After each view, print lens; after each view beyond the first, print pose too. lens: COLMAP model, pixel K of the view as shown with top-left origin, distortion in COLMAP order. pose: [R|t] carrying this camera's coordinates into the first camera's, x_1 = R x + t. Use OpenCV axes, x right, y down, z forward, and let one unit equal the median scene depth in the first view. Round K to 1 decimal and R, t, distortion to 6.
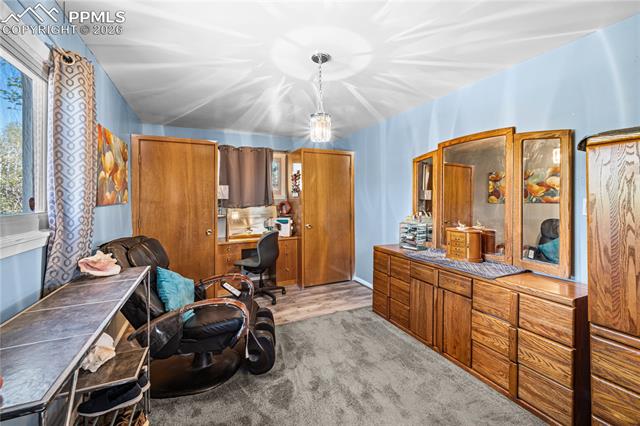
lens RADIAL K [[264.3, 0, 316.4], [0, 264.3, 199.4], [0, 0, 1]] dist [0.002254, 0.000045]
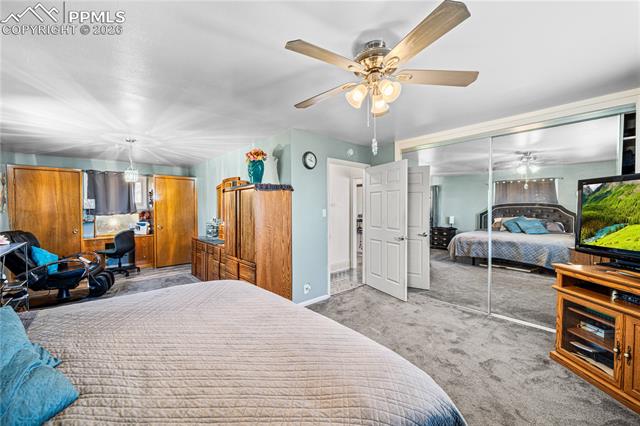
lens RADIAL K [[258.2, 0, 320.0], [0, 258.2, 213.0], [0, 0, 1]] dist [-0.000816, -0.000151]
pose [[0.953488, -0.000748, 0.301430, 0.419173], [-0.005112, 0.999813, 0.018653, -0.011209], [-0.301388, -0.019326, 0.953306, -0.711606]]
